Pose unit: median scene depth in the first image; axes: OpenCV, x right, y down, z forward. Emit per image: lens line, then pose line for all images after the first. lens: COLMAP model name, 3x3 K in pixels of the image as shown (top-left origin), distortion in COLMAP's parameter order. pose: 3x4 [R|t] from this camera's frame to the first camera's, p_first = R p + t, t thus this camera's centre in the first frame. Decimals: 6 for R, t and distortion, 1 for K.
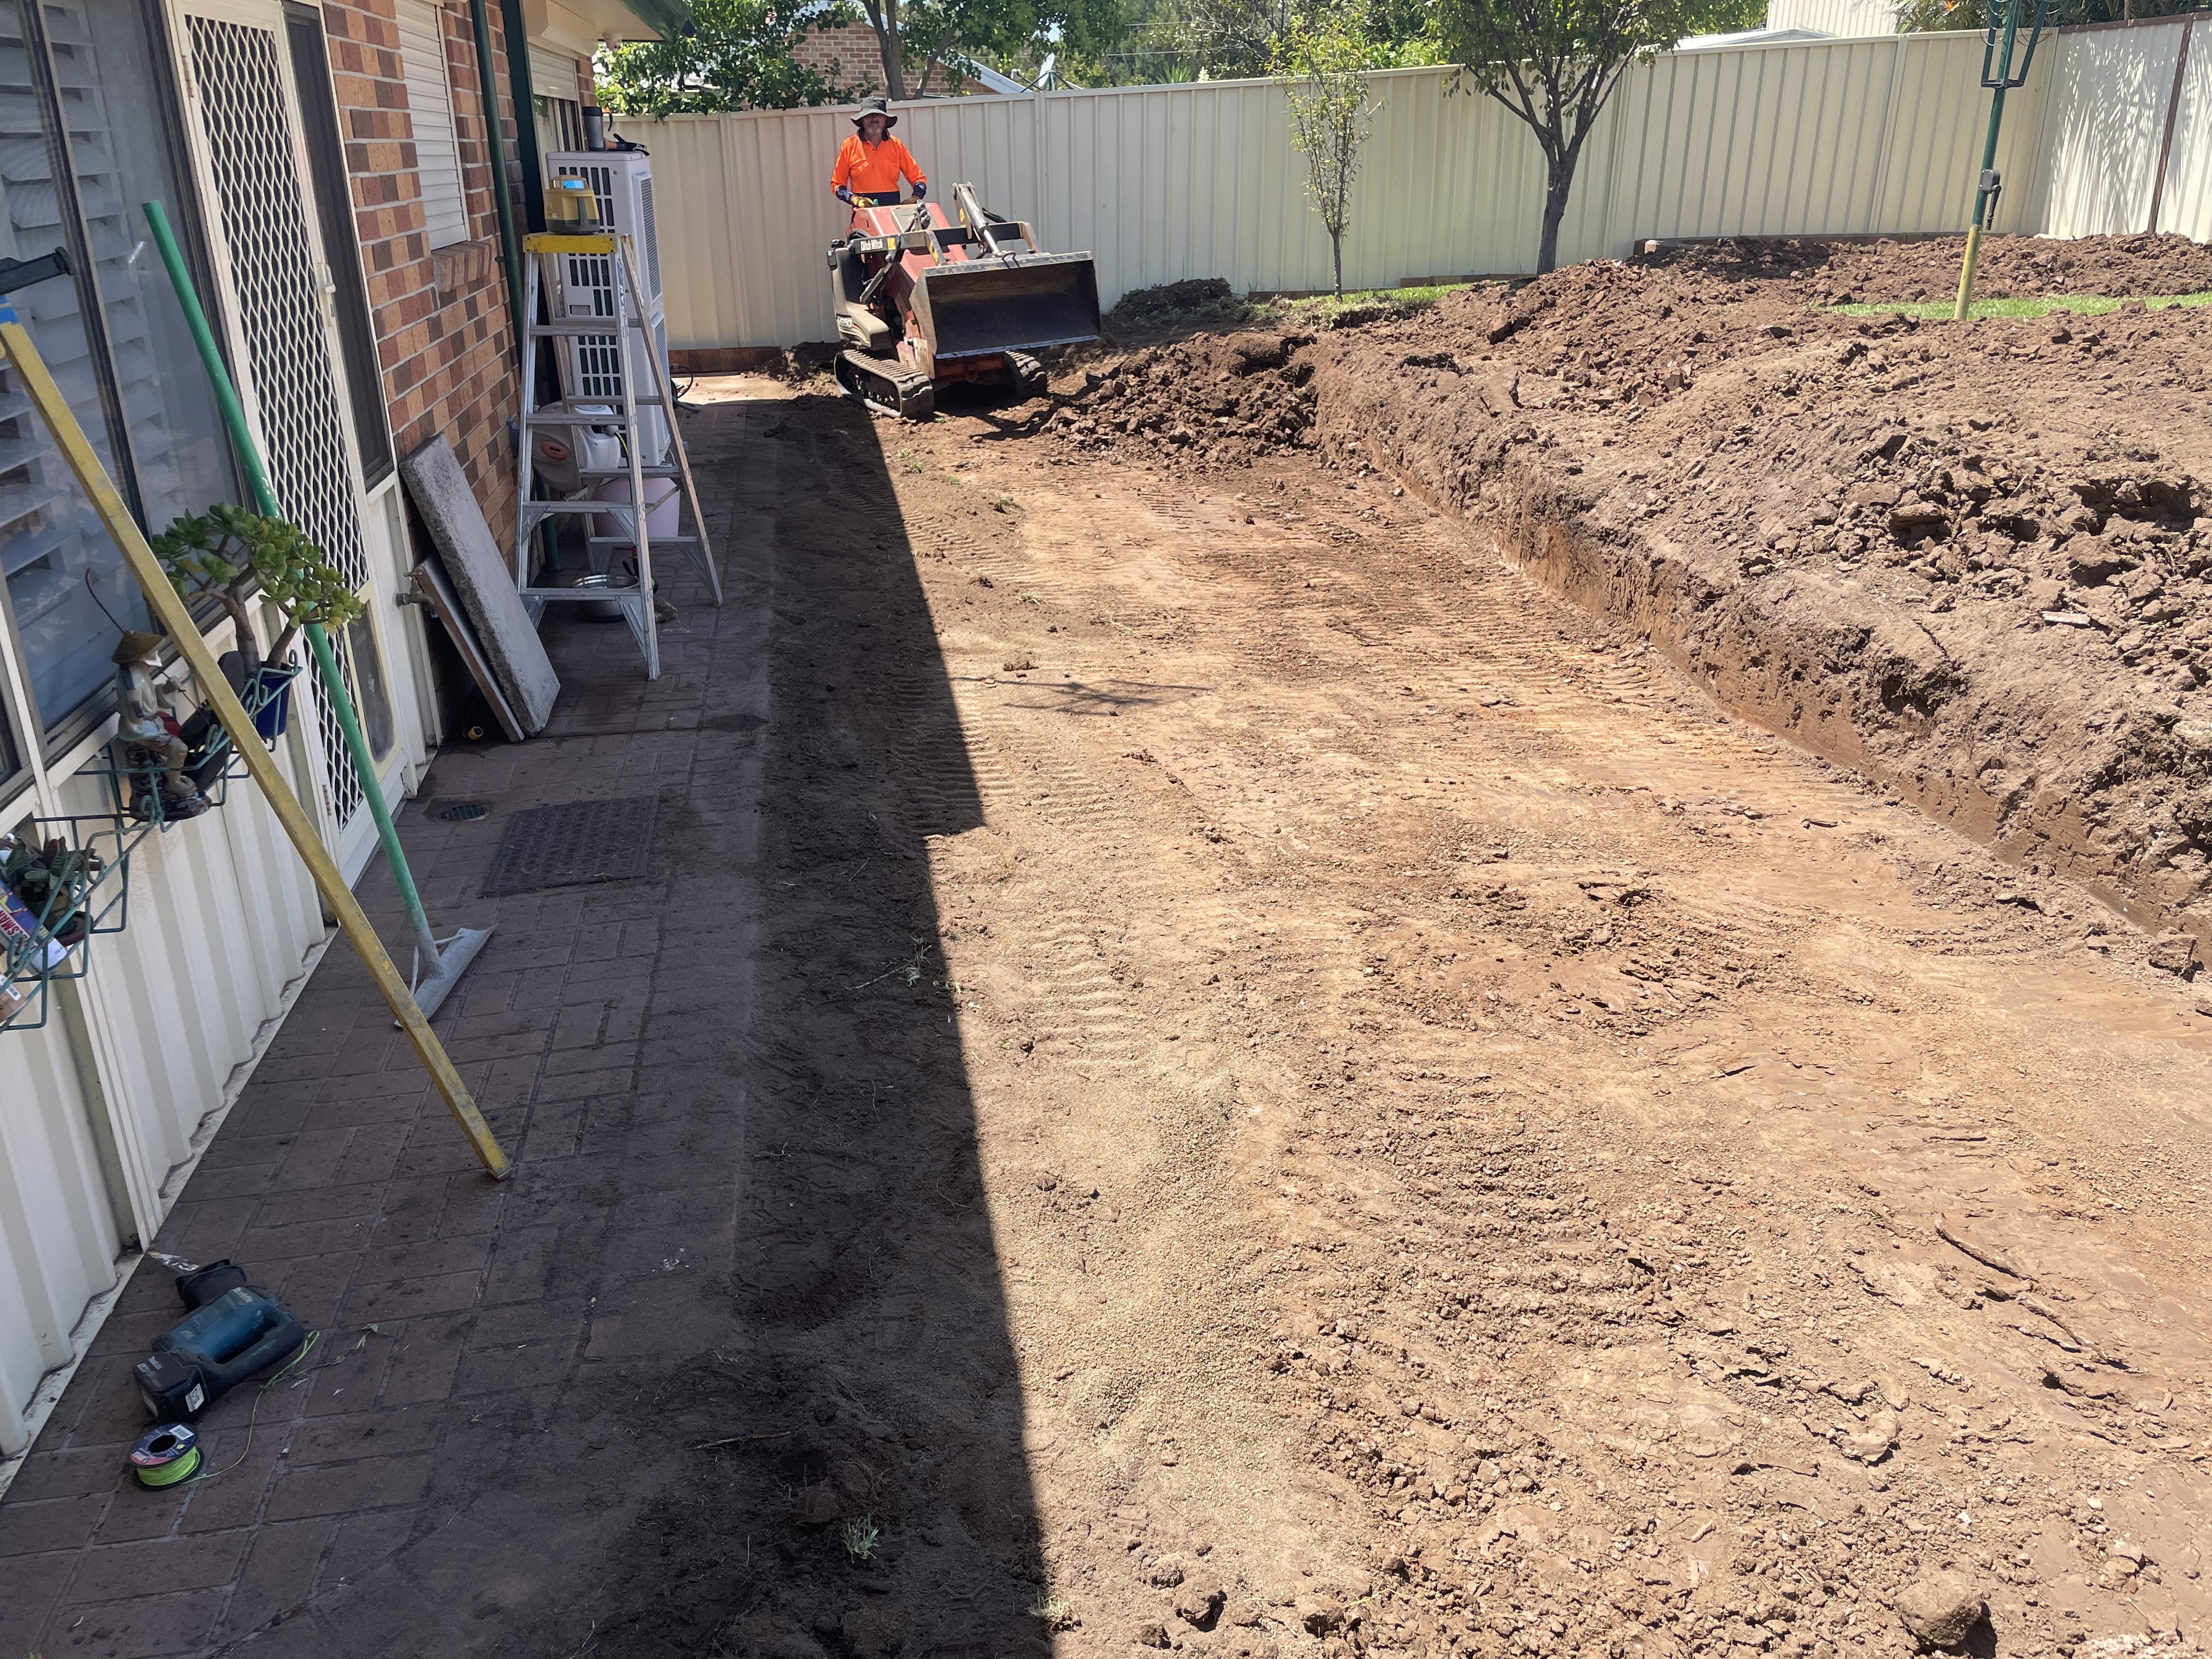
lens RADIAL K [[1673.3, 0, 1111.0], [0, 1673.3, 826.3], [0, 0, 1]] dist [0.098392, -0.124623]
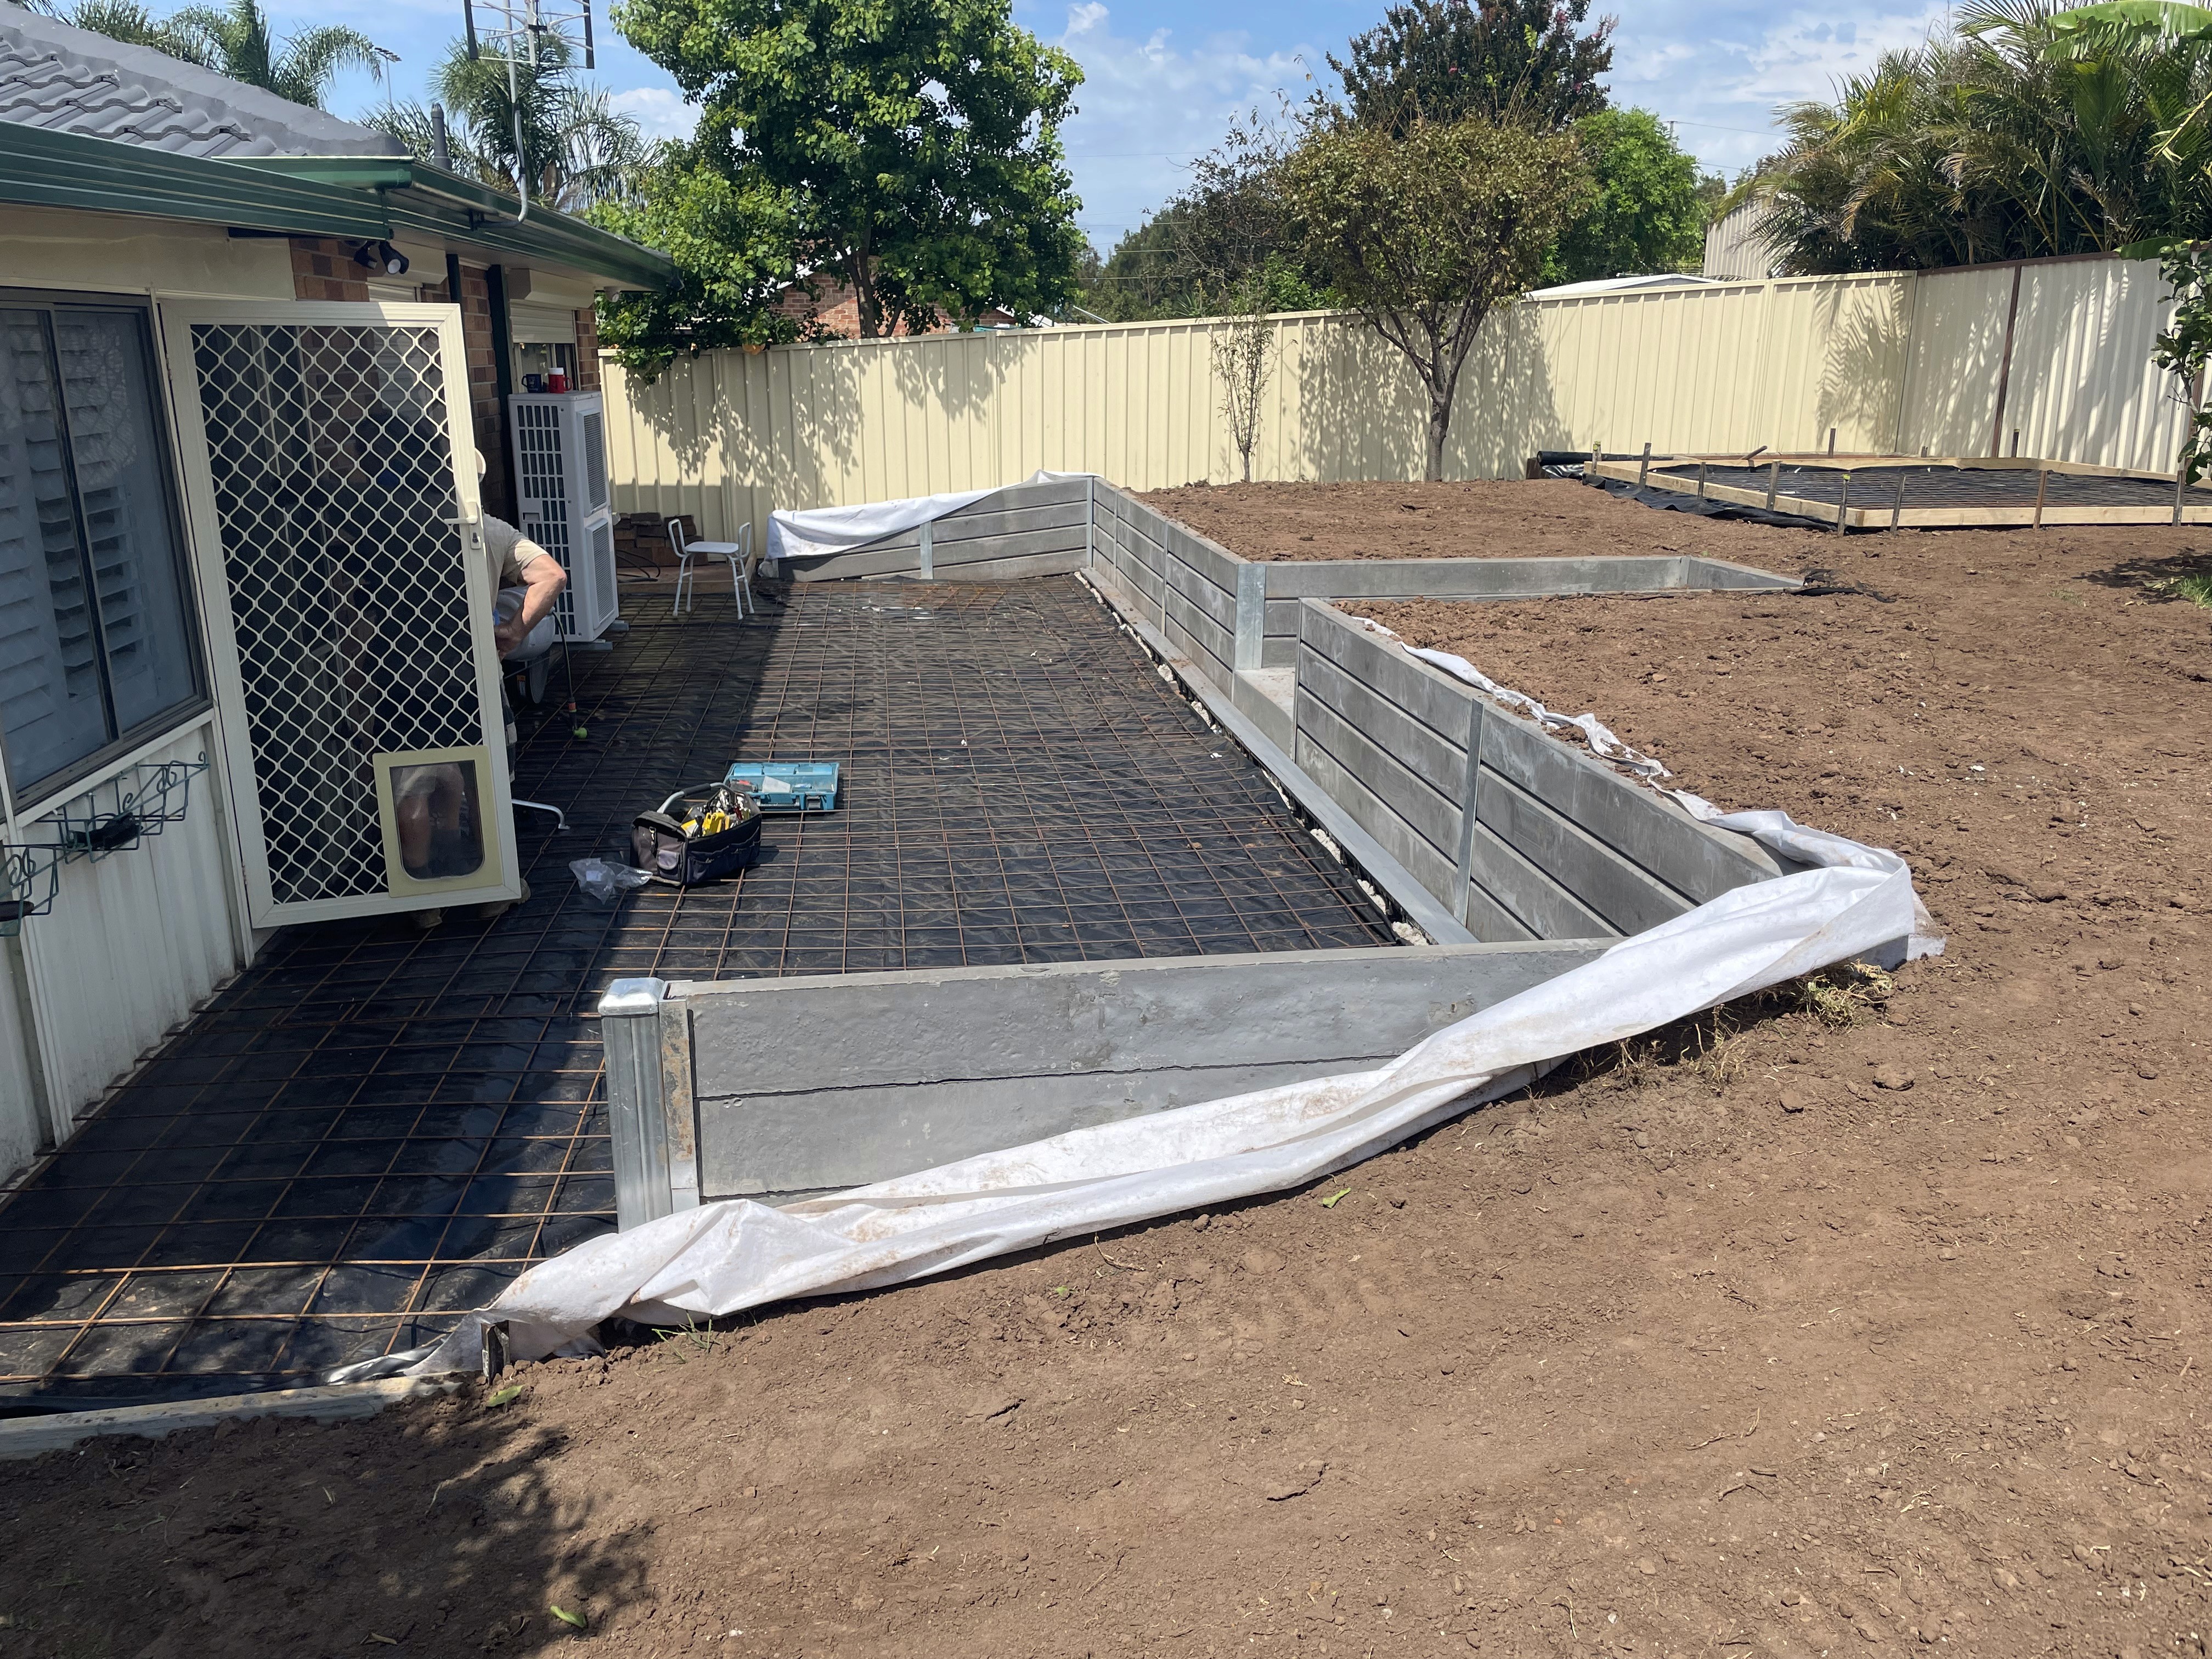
lens RADIAL K [[1673.3, 0, 1090.9], [0, 1673.3, 832.0], [0, 0, 1]] dist [0.098392, -0.124623]
pose [[0.998798, 0.016598, -0.046124, 0.223677], [-0.021409, 0.994151, -0.105852, 0.065891], [0.044097, 0.106712, 0.993312, -0.261090]]
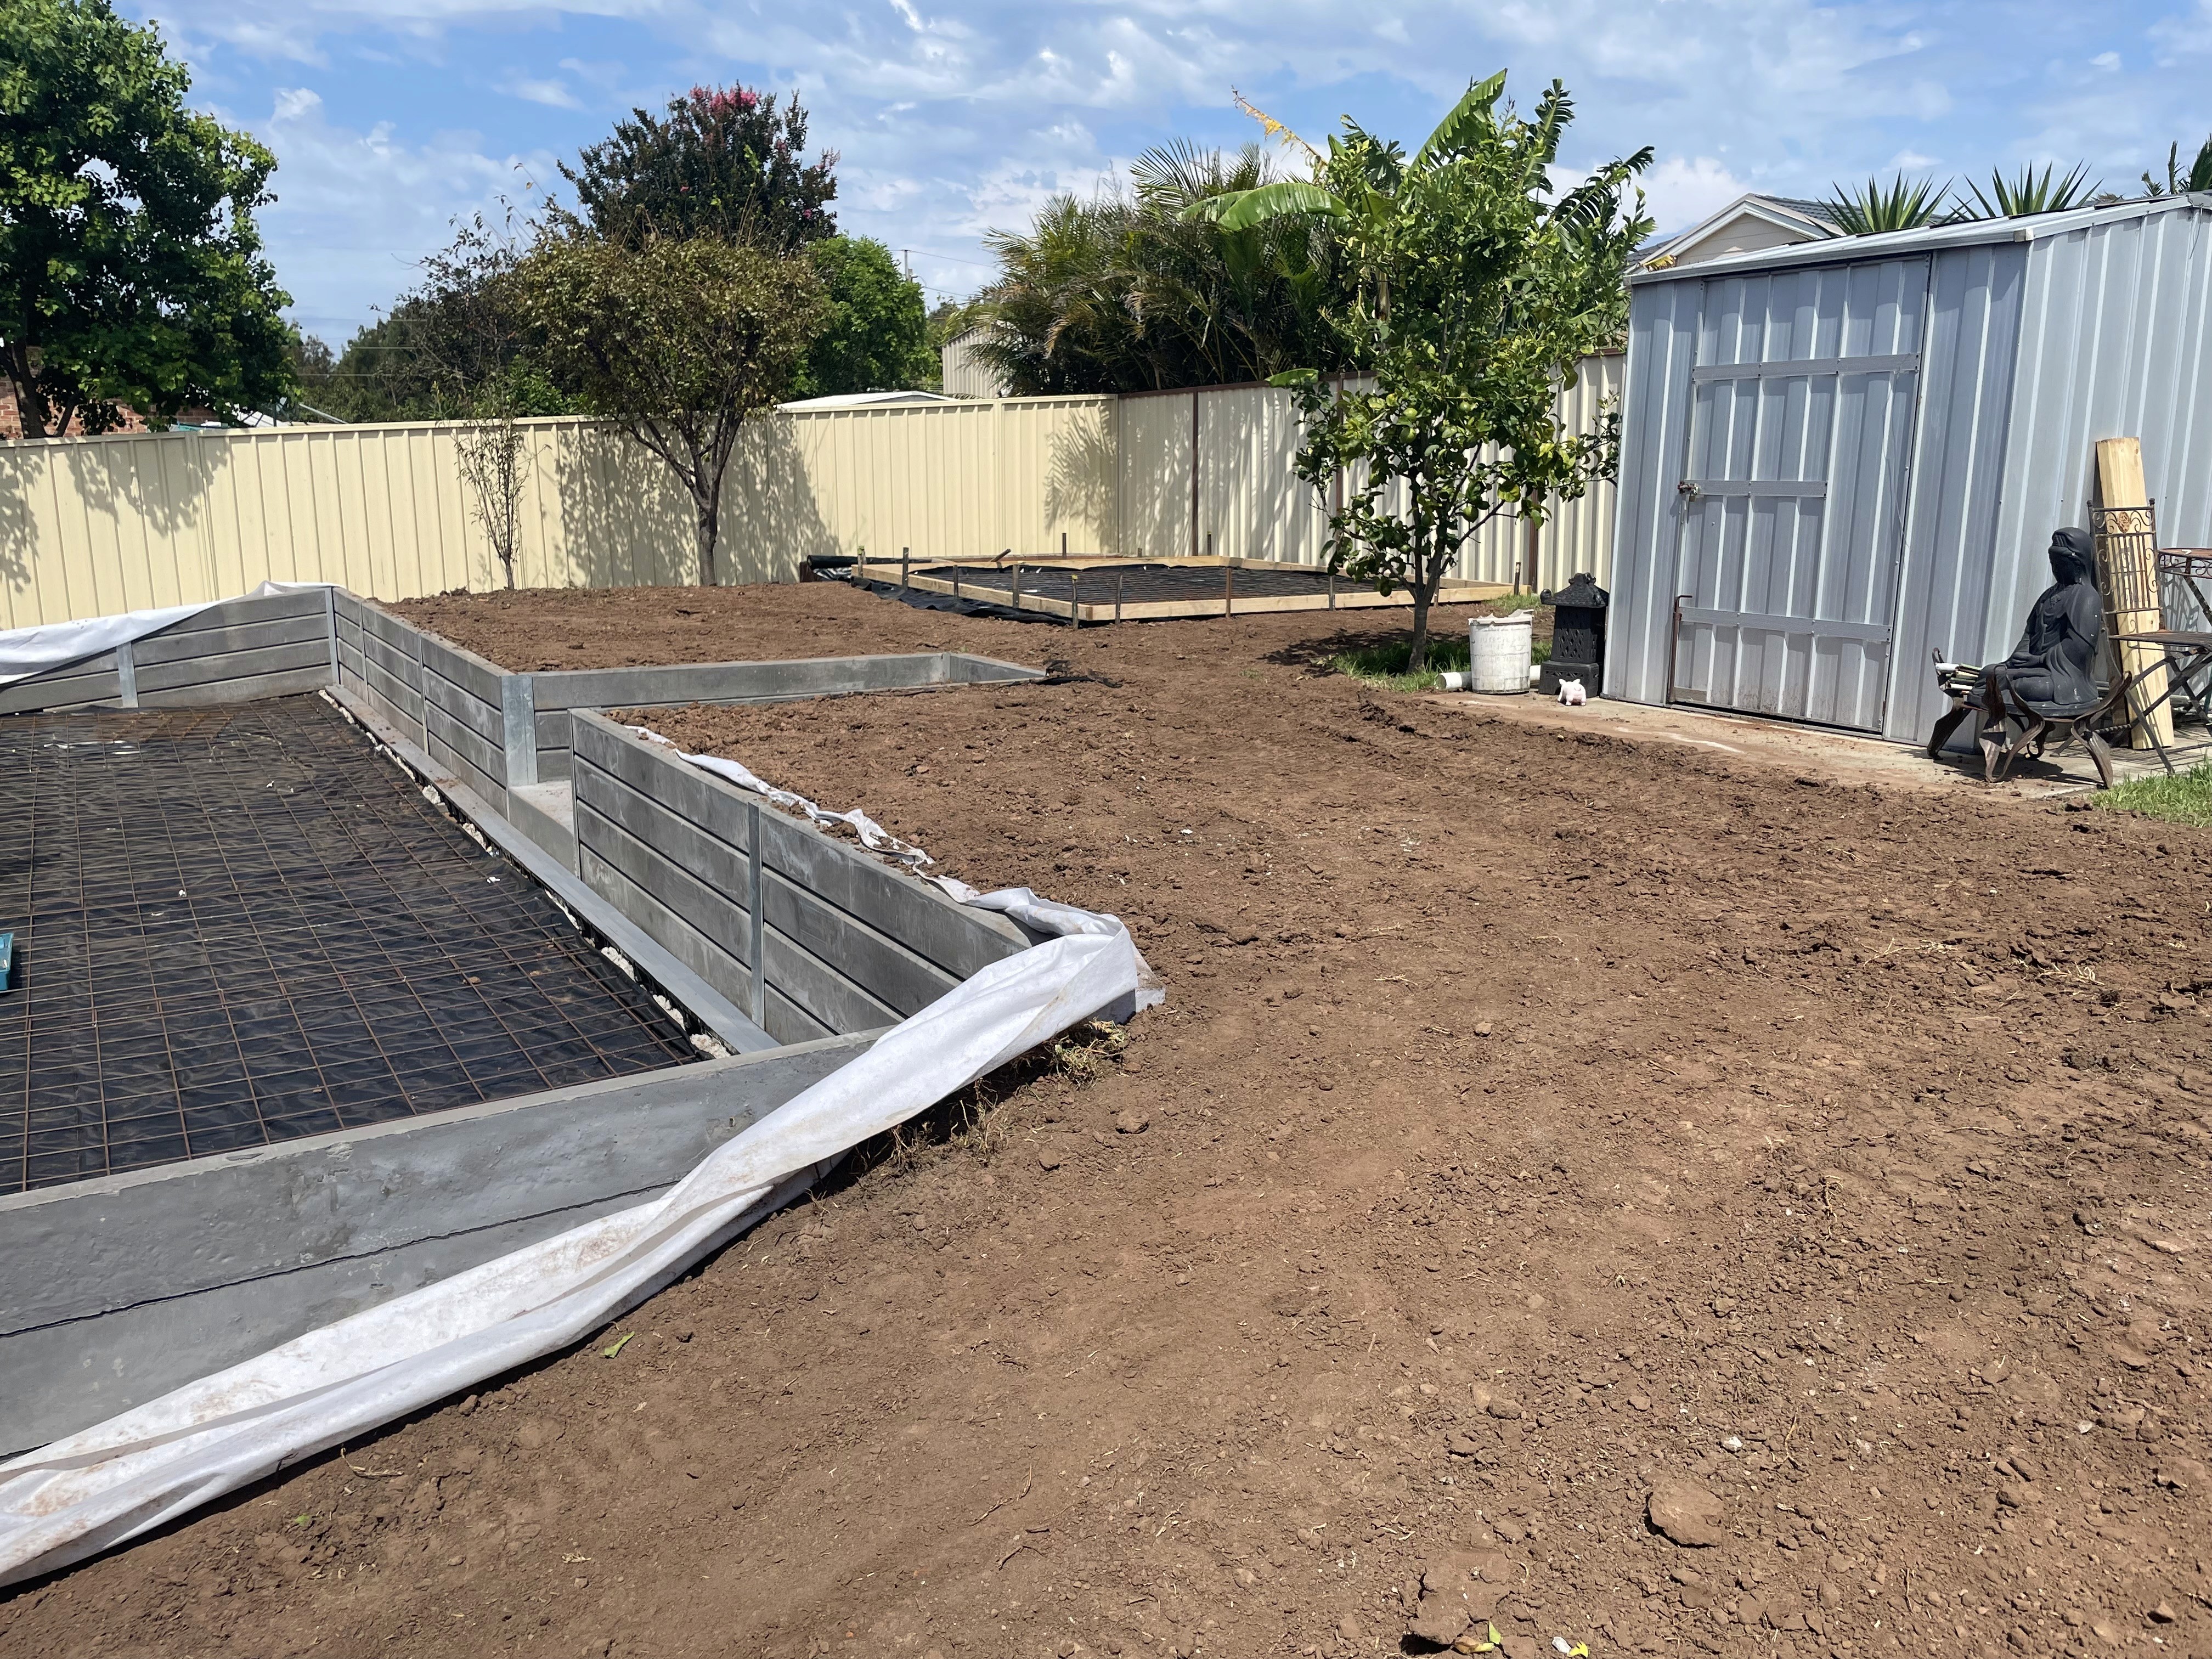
lens RADIAL K [[1673.3, 0, 1102.7], [0, 1673.3, 813.8], [0, 0, 1]] dist [0.098392, -0.124623]
pose [[0.933043, -0.068830, 0.353118, 0.248600], [0.129477, 0.980004, -0.151092, 0.061855], [-0.335657, 0.186696, 0.923298, -0.263641]]
